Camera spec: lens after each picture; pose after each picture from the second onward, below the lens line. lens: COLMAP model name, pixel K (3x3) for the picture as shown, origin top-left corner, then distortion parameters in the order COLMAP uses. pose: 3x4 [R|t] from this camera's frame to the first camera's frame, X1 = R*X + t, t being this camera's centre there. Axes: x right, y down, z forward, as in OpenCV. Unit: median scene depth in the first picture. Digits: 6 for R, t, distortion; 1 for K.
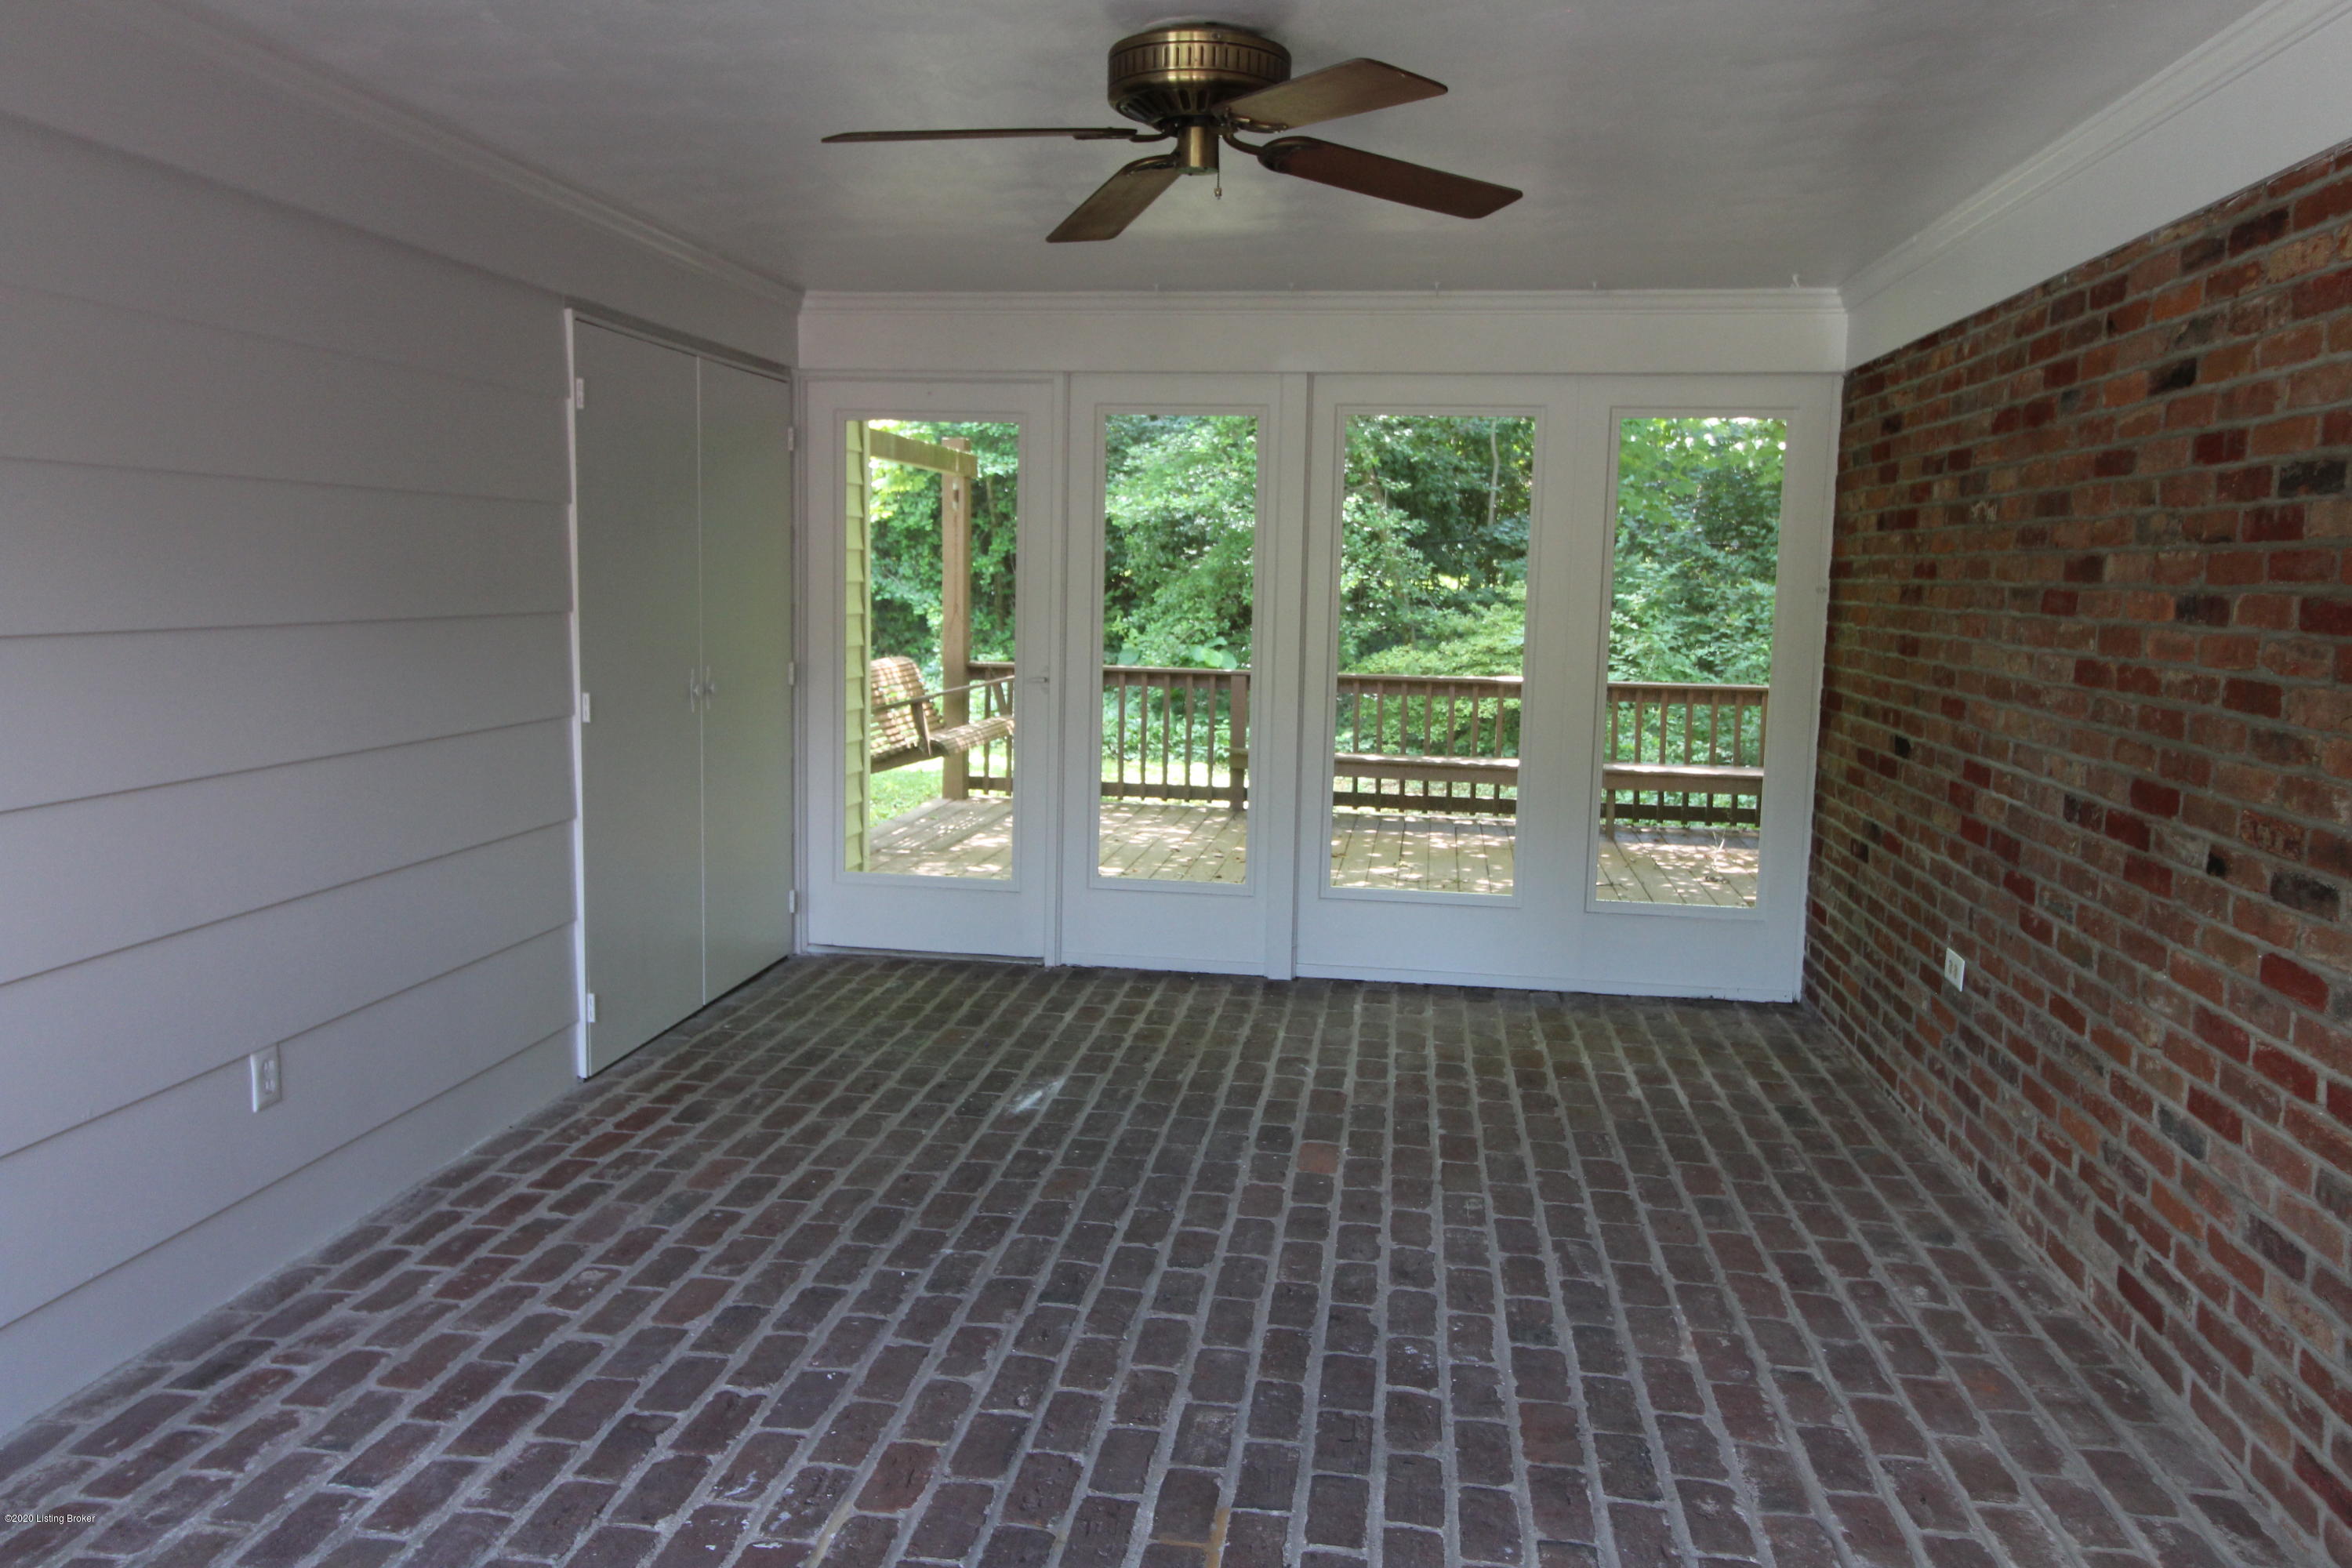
lens RADIAL K [[1716.5, 0, 1166.5], [0, 1716.5, 786.2], [0, 0, 1]] dist [0.014629, -0.011999]
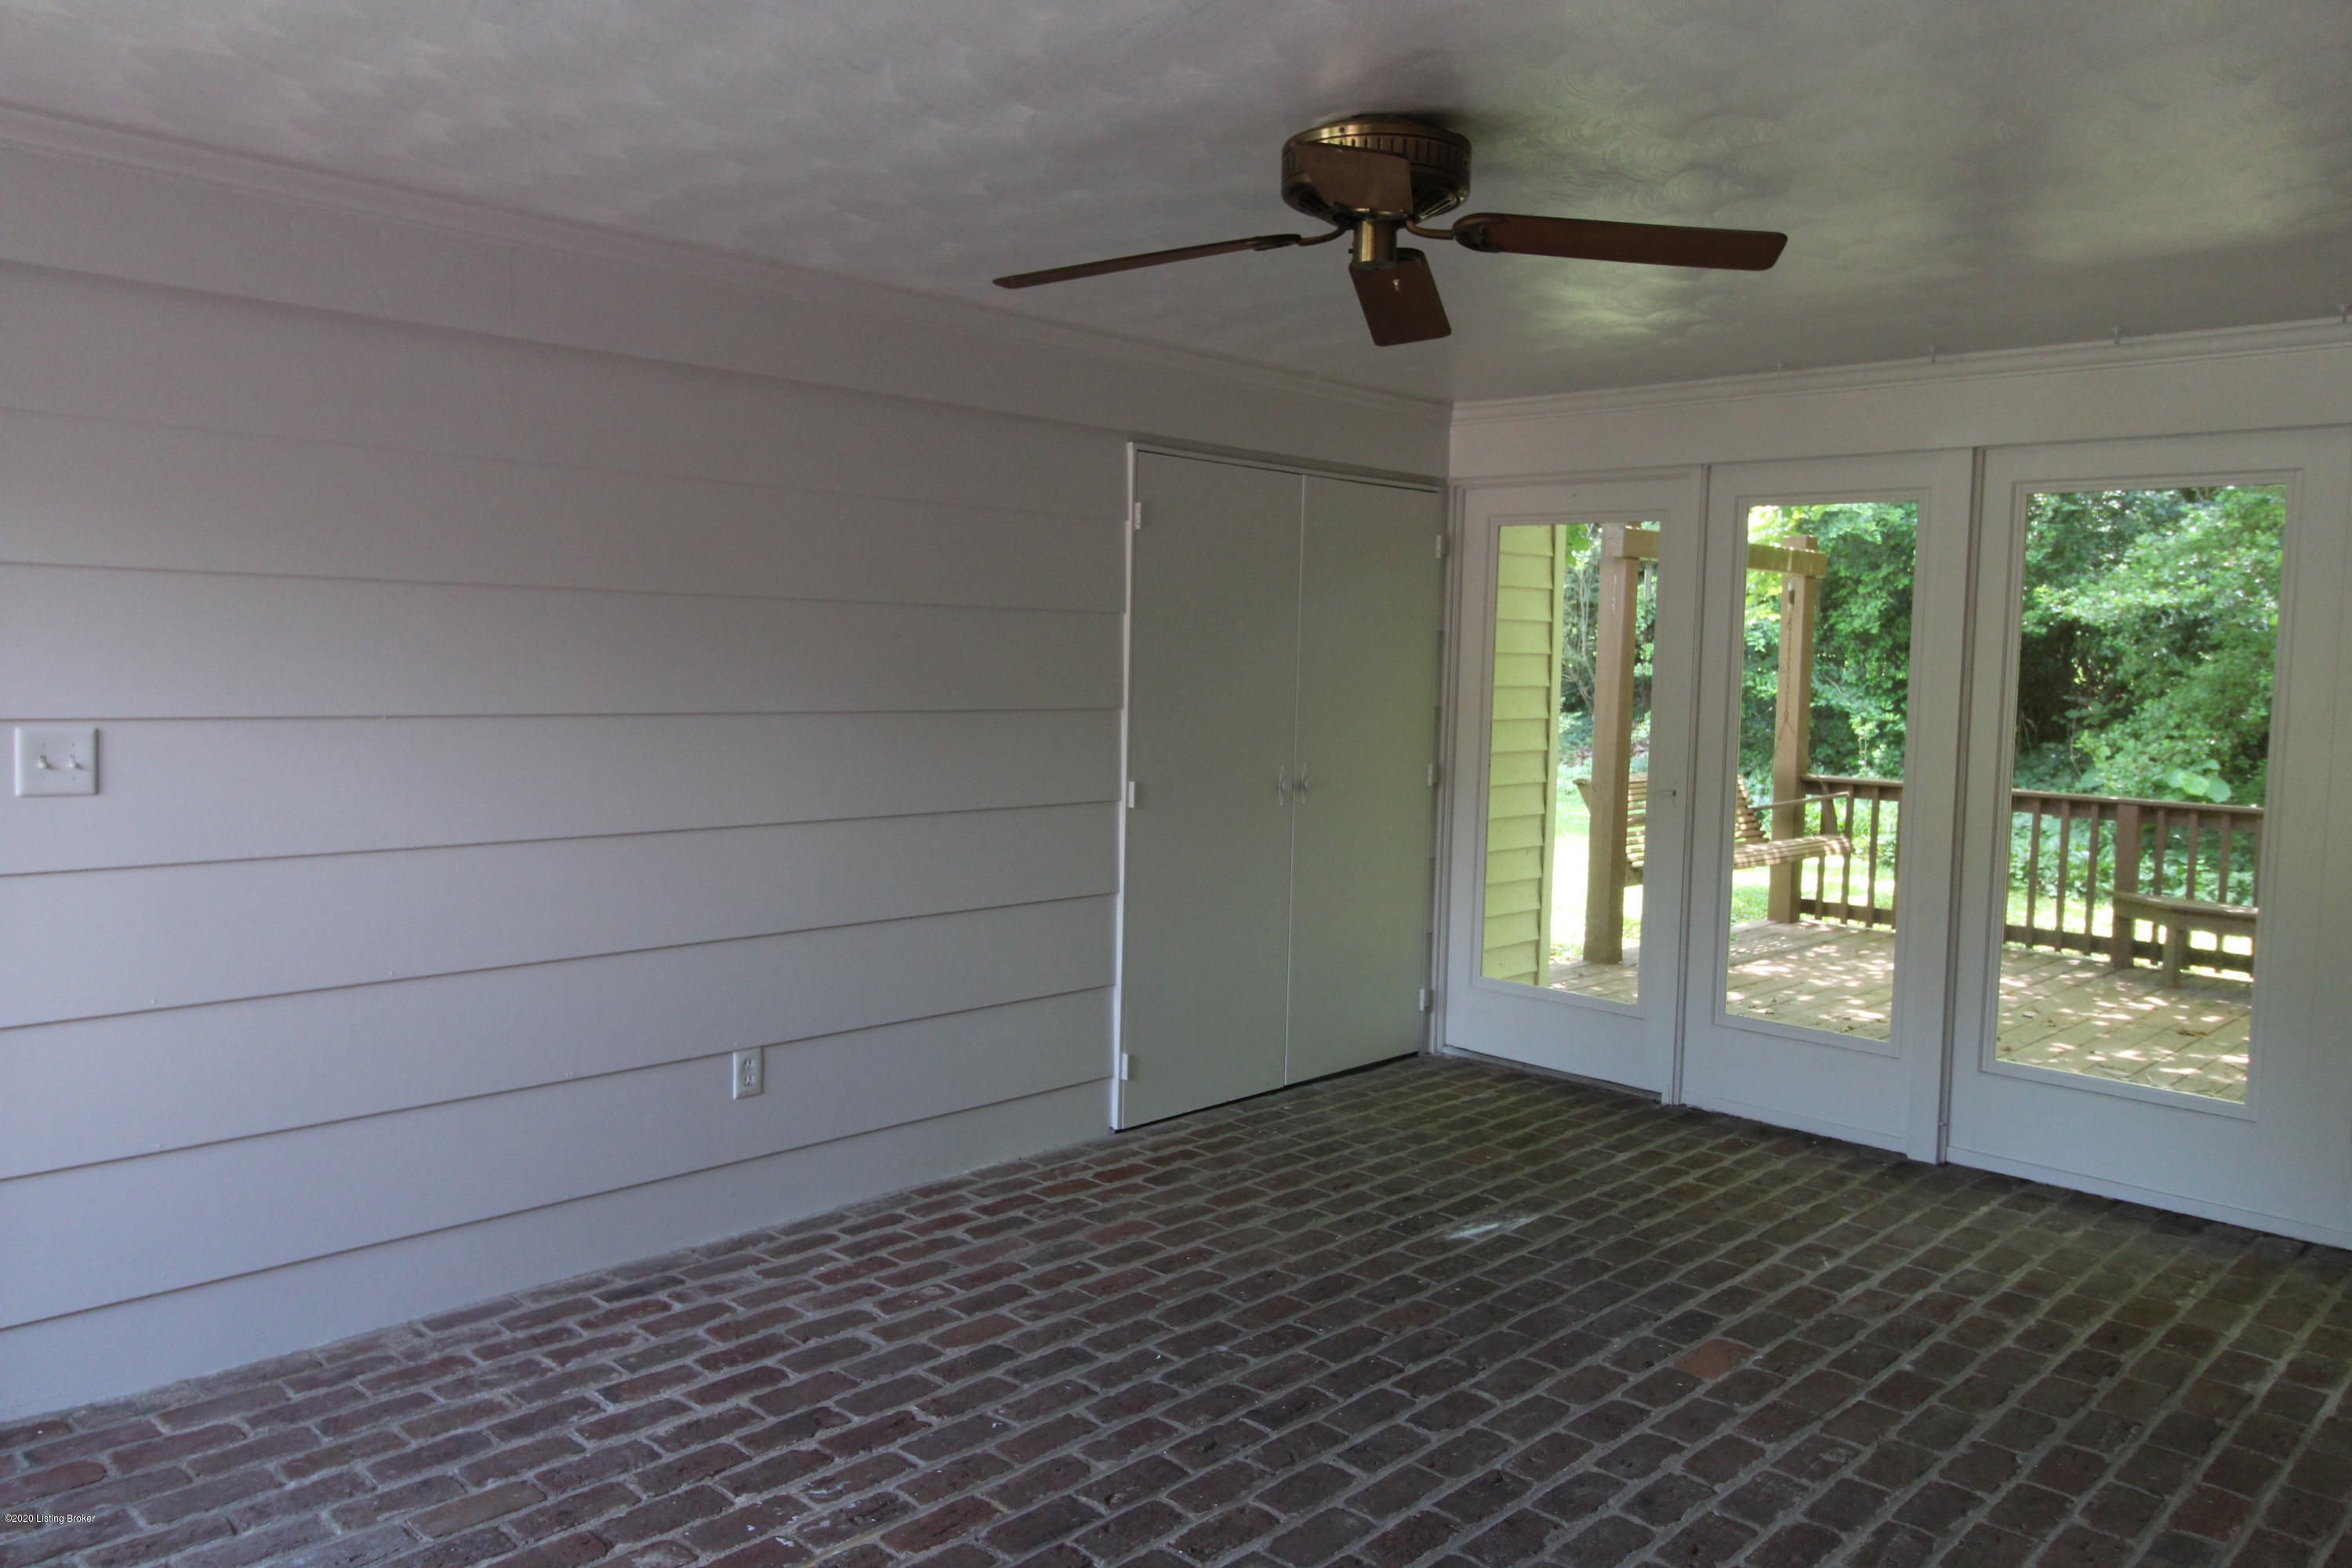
lens RADIAL K [[1716.5, 0, 1164.2], [0, 1716.5, 773.9], [0, 0, 1]] dist [0.014629, -0.011999]
pose [[0.807812, 0.042406, -0.587913, 0.352430], [-0.081835, 0.995818, -0.040616, -0.016541], [0.583732, 0.080922, 0.807904, 0.119769]]
